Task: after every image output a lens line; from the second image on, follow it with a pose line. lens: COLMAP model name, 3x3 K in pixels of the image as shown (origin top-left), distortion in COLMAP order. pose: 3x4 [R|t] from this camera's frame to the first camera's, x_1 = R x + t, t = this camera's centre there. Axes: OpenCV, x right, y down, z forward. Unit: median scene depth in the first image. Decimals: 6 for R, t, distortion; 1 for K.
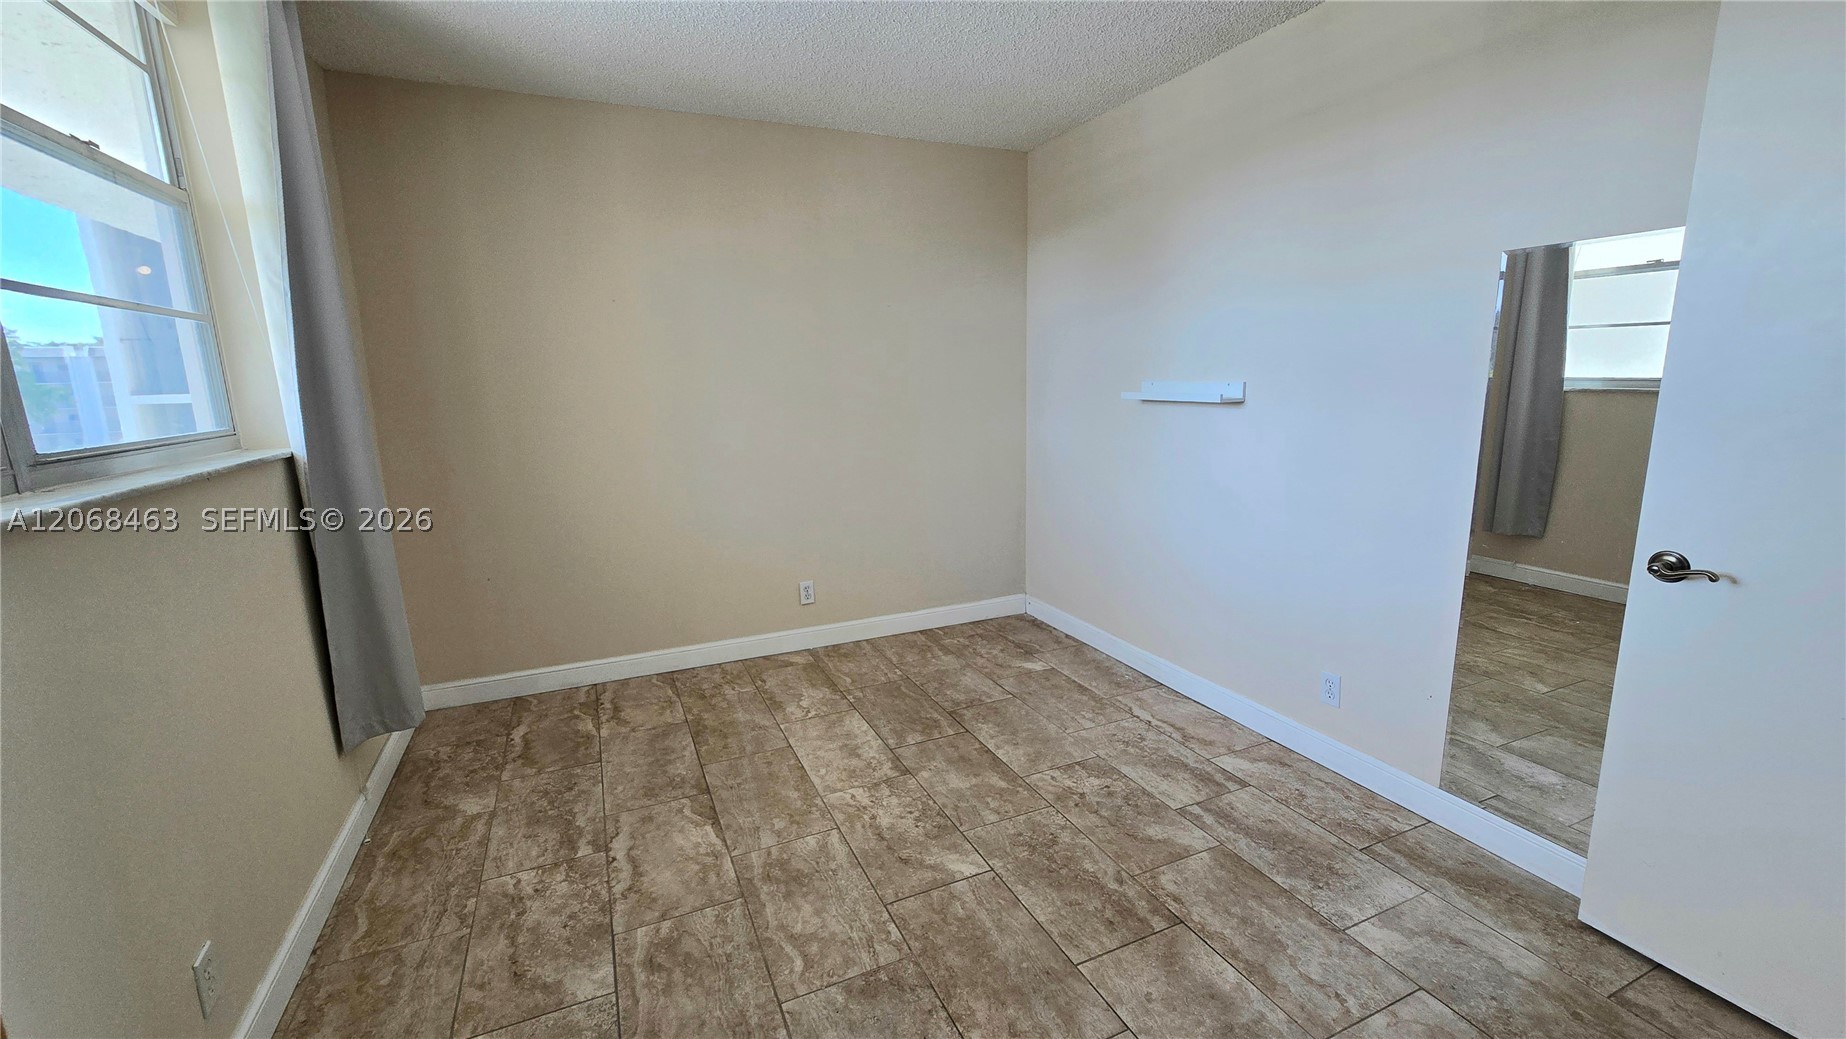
lens RADIAL K [[761.2, 0, 924.8], [0, 761.2, 518.5], [0, 0, 1]] dist [0.000125, 0.002335]
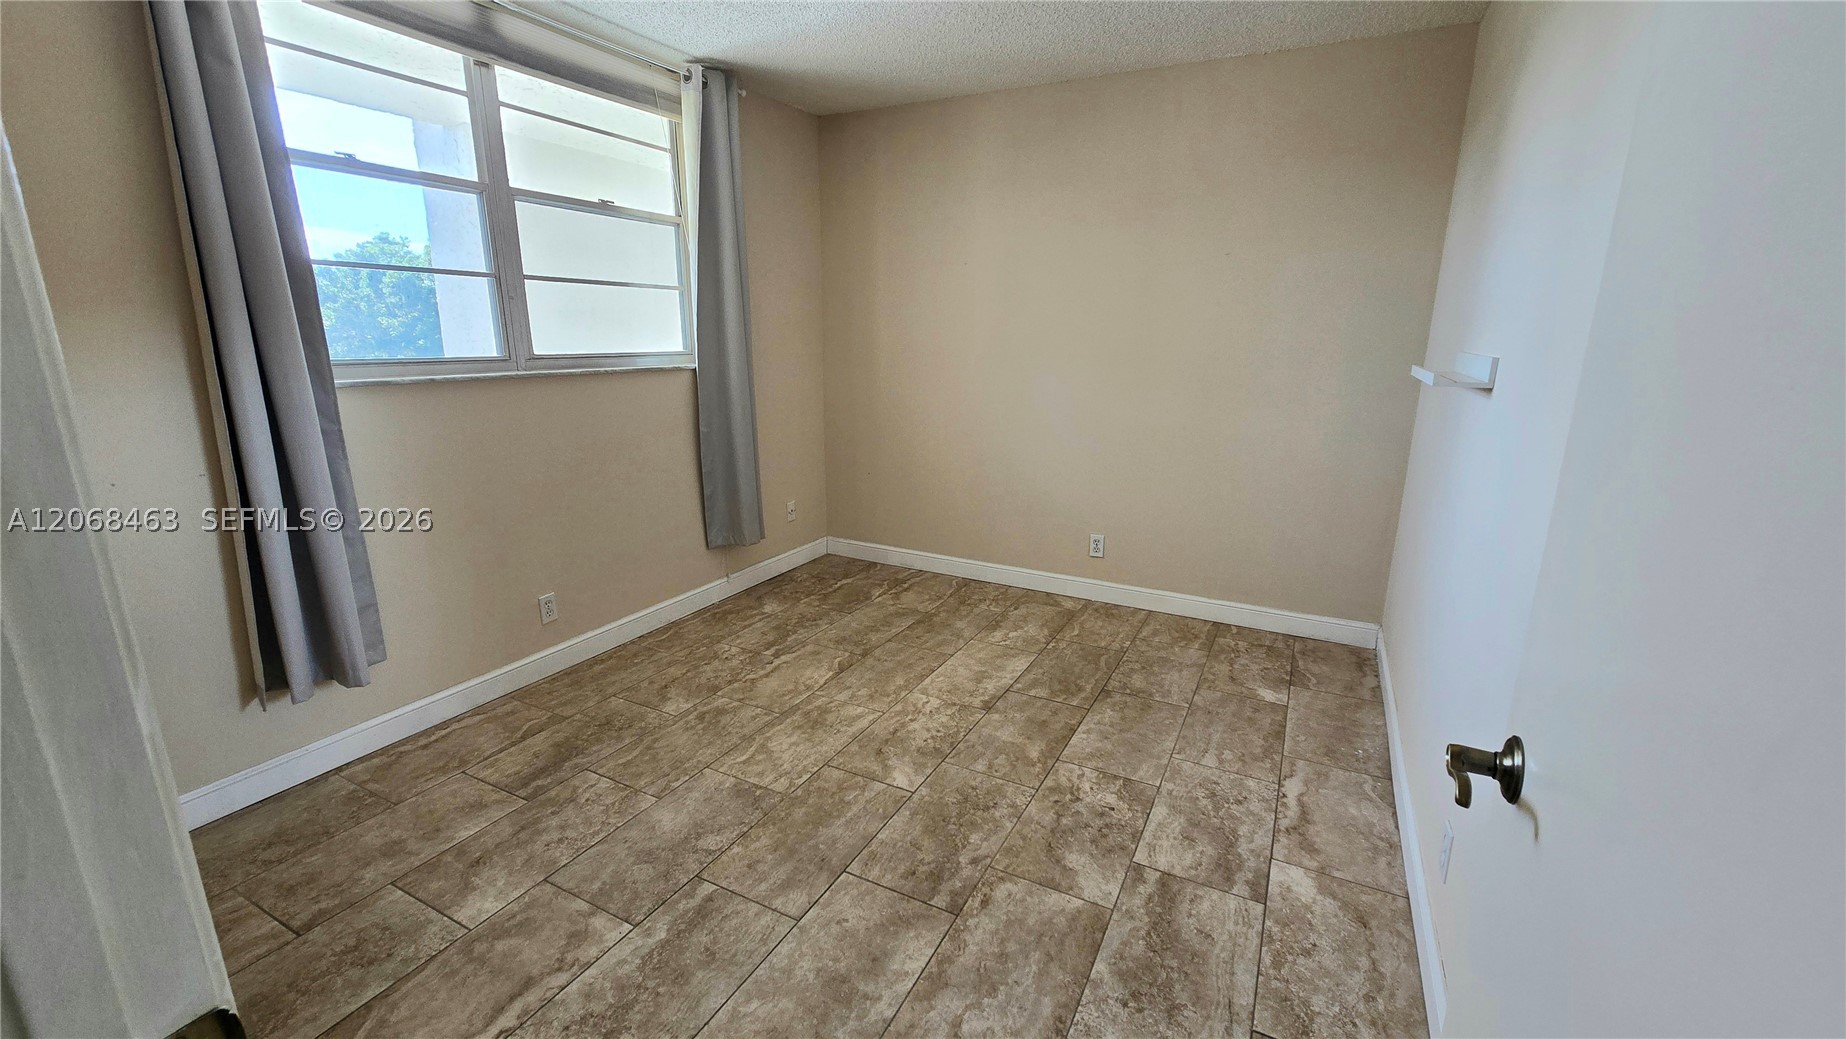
lens RADIAL K [[761.2, 0, 920.9], [0, 761.2, 516.7], [0, 0, 1]] dist [0.000125, 0.002335]
pose [[0.607775, 0.211533, -0.765418, 0.674935], [-0.167824, 0.976313, 0.136557, -0.057265], [0.776173, 0.045459, 0.628878, 0.248155]]
